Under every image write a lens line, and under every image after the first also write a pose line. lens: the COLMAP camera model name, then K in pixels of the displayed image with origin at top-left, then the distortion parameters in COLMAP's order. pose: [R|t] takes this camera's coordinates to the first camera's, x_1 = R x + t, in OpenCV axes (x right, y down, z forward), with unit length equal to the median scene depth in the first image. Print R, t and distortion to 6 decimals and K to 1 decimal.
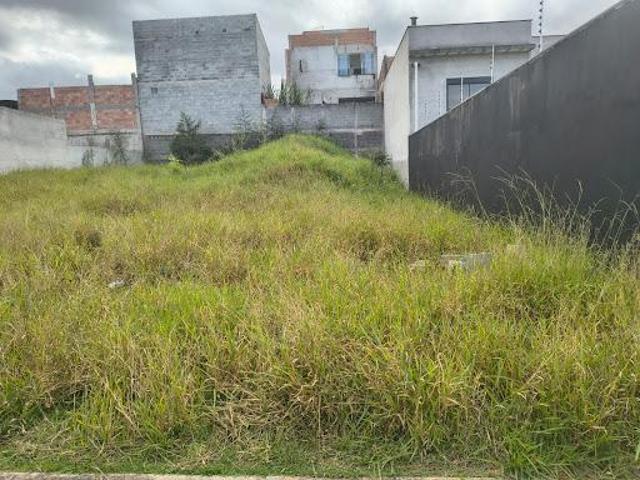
lens RADIAL K [[466.1, 0, 320.0], [0, 466.1, 240.0], [0, 0, 1]] dist [0.005136, -0.001735]
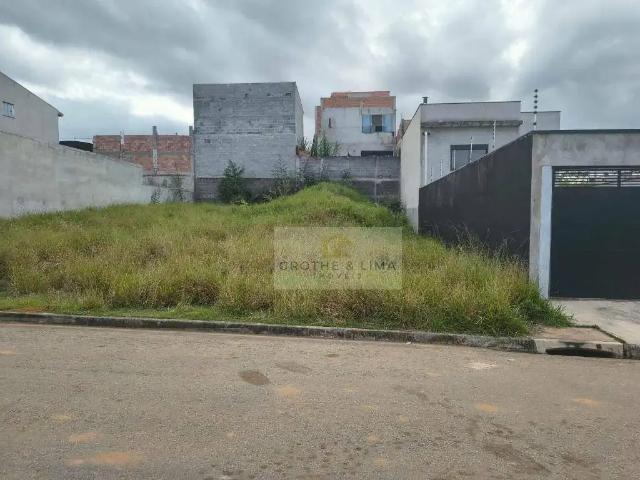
lens RADIAL K [[466.1, 0, 320.0], [0, 466.1, 240.0], [0, 0, 1]] dist [0.005136, -0.001735]
pose [[0.998567, 0.041225, -0.034110, -0.016576], [-0.043969, 0.995491, -0.084050, 0.018701], [0.030492, 0.085429, 0.995878, -0.155268]]
